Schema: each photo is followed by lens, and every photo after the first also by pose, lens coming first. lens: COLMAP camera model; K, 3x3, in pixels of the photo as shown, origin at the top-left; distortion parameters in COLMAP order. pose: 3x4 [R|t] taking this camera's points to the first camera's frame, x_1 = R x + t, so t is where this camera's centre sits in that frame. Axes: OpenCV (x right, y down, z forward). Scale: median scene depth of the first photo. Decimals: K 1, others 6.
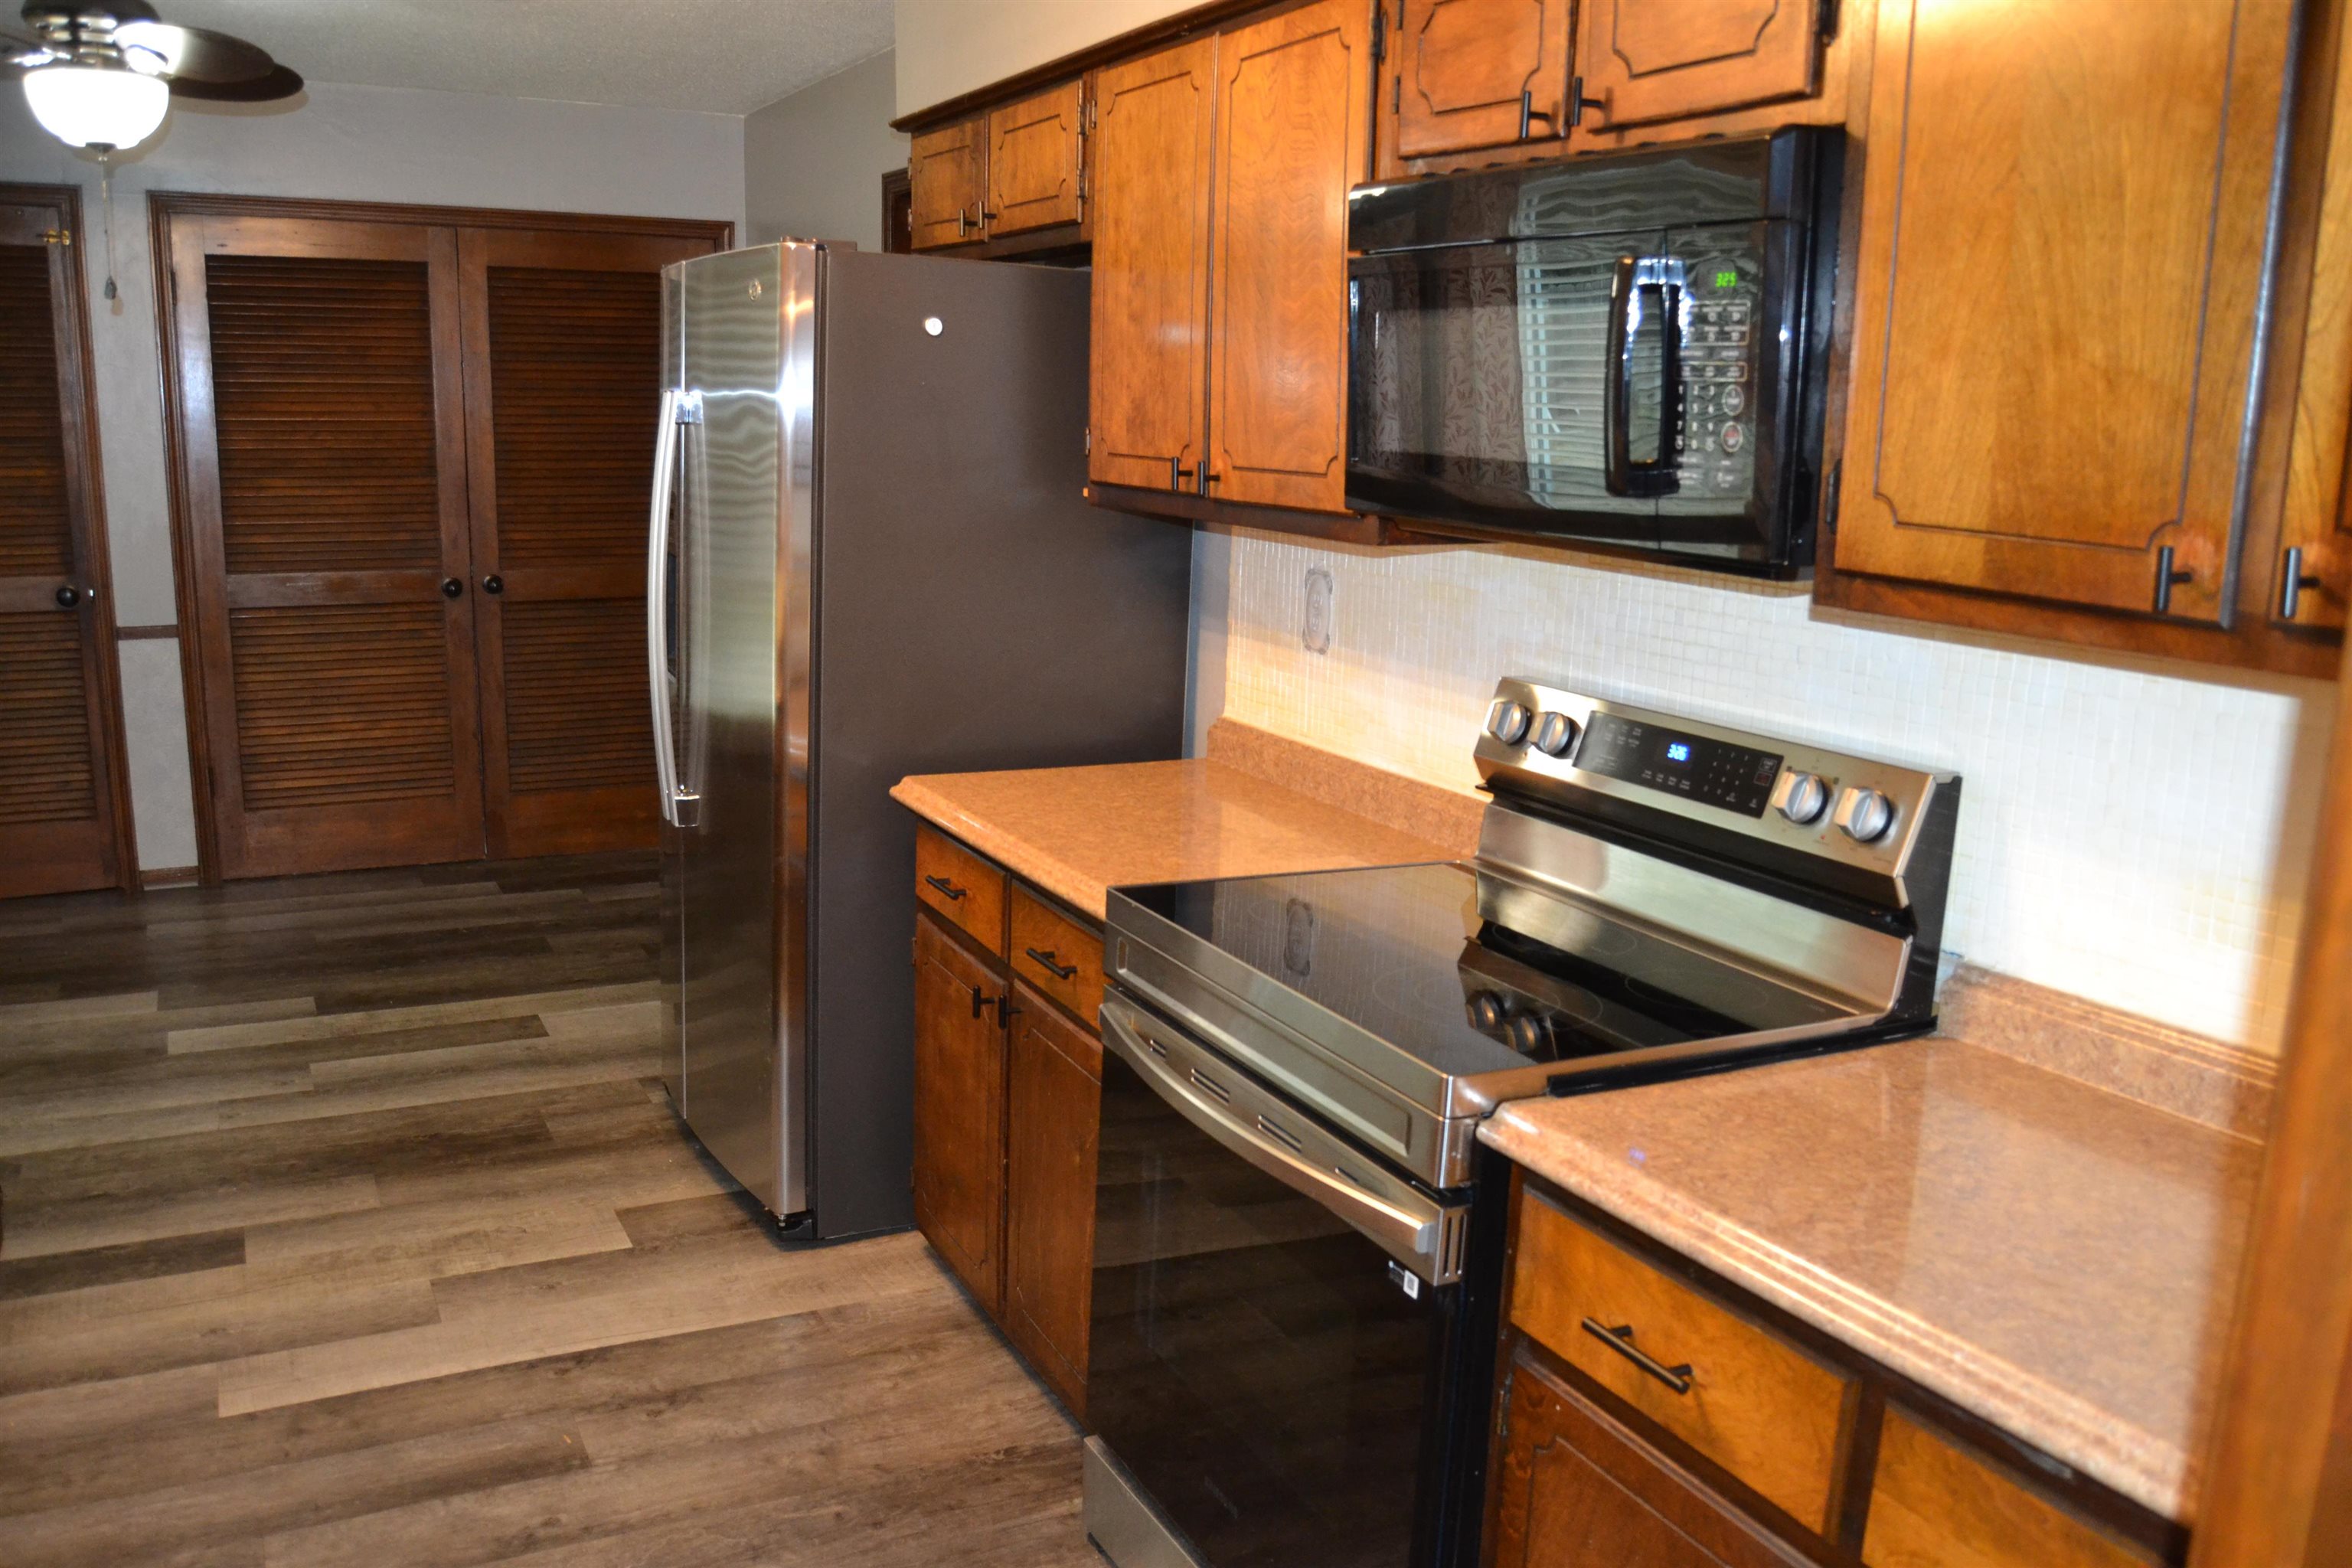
lens RADIAL K [[1889.6, 0, 1170.9], [0, 1889.6, 795.3], [0, 0, 1]] dist [-0.084467, 0.030733]
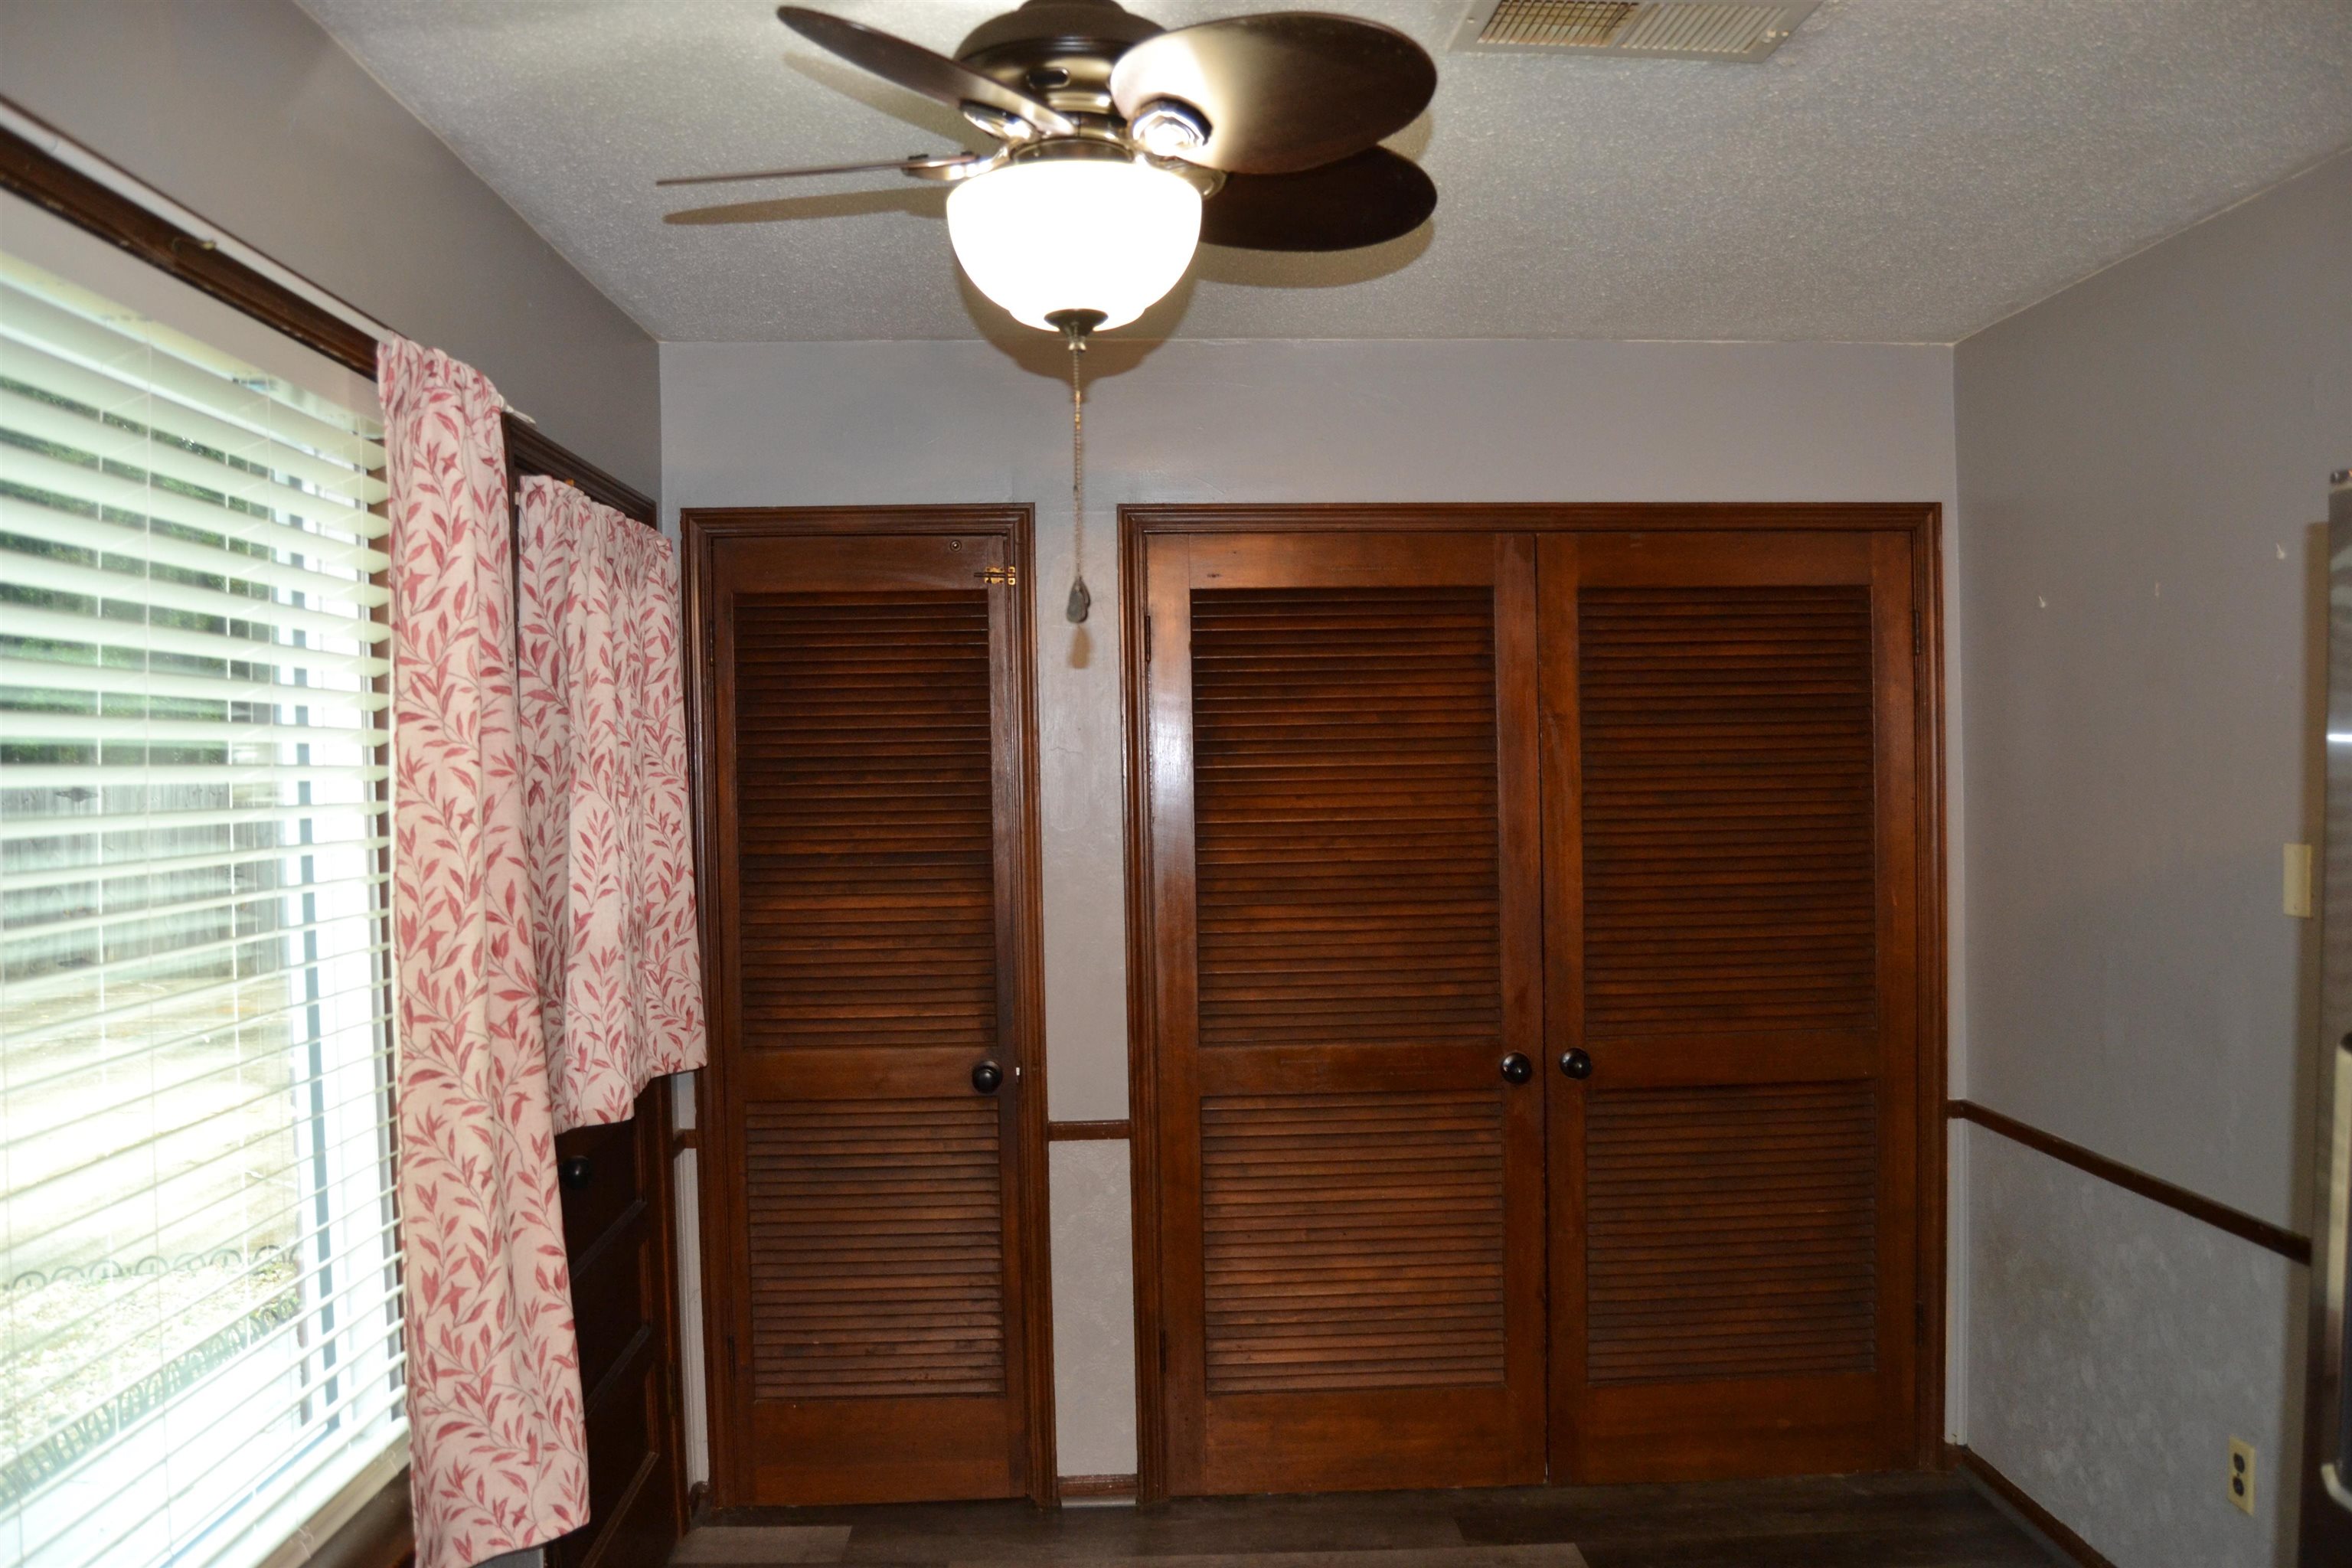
lens RADIAL K [[1889.6, 0, 1182.3], [0, 1889.6, 788.9], [0, 0, 1]] dist [-0.084467, 0.030733]
pose [[0.903308, -0.033360, -0.427693, -0.213415], [-0.050244, 0.981883, -0.182706, -0.084365], [0.426039, 0.186529, 0.885267, 0.360559]]
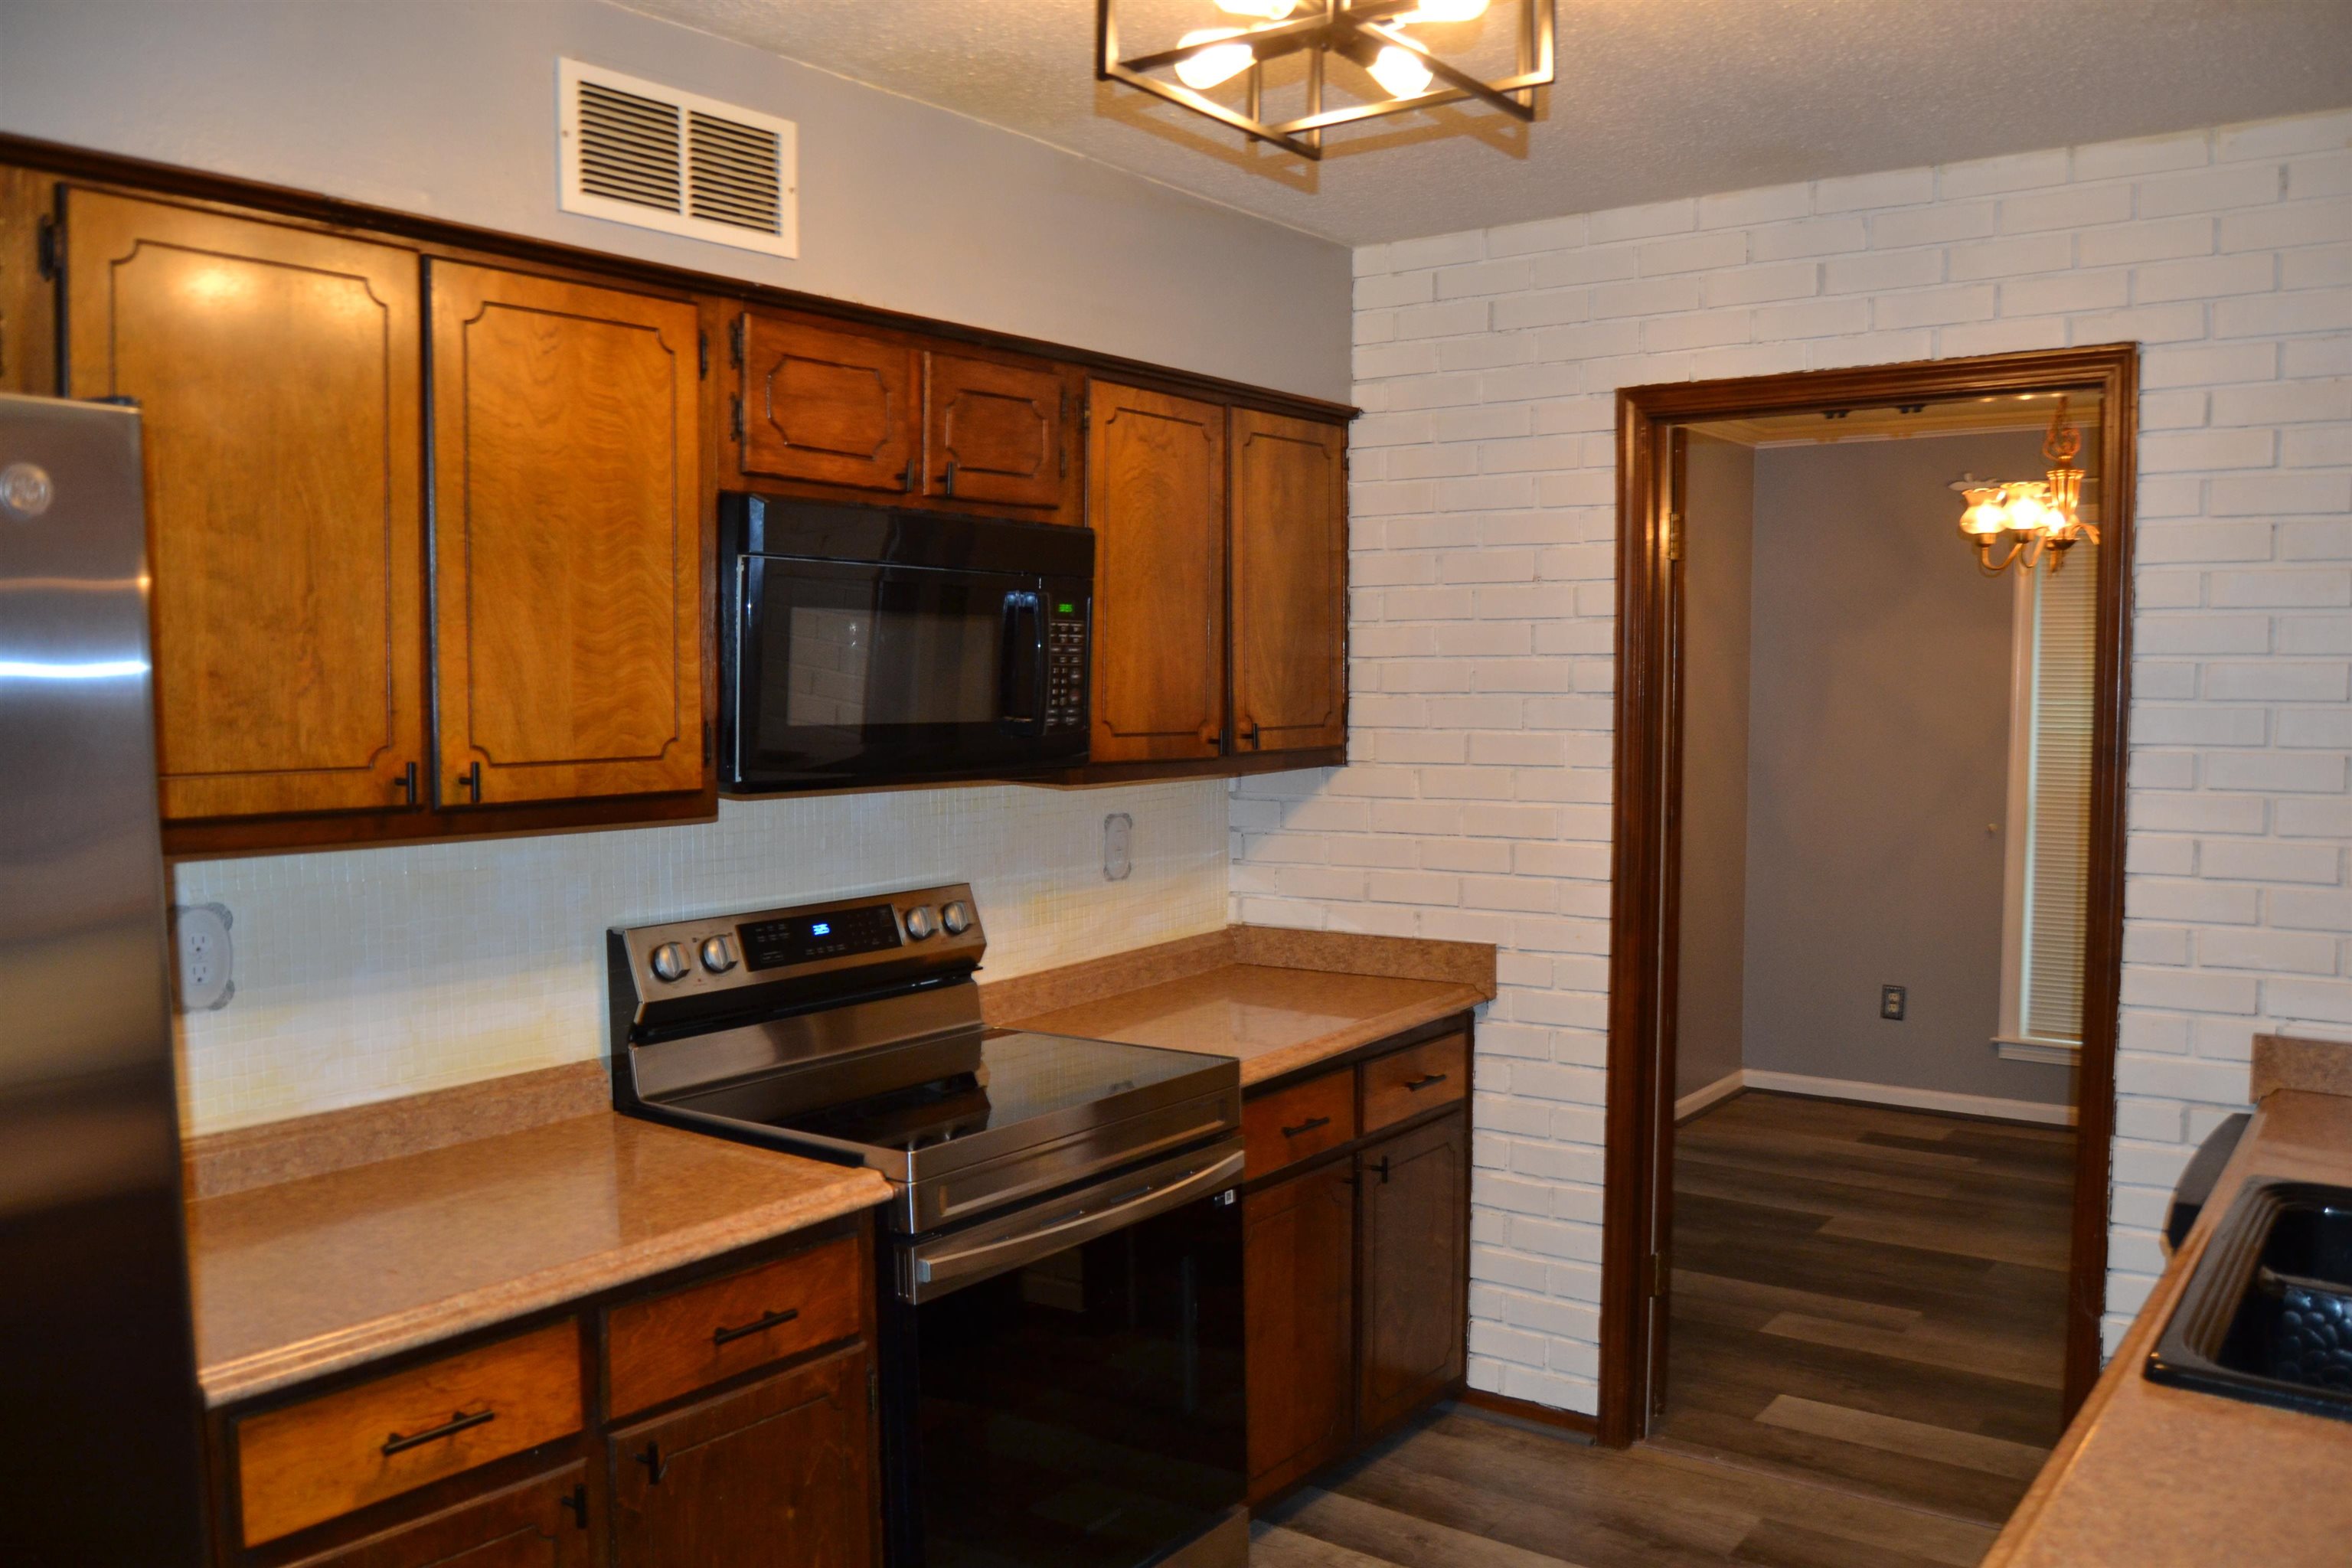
lens RADIAL K [[1889.6, 0, 1175.1], [0, 1889.6, 788.7], [0, 0, 1]] dist [-0.084467, 0.030733]
pose [[-0.446163, -0.083736, 0.891026, -1.175286], [0.167585, 0.970185, 0.175090, -0.354352], [-0.879121, 0.227441, -0.418828, 1.477681]]
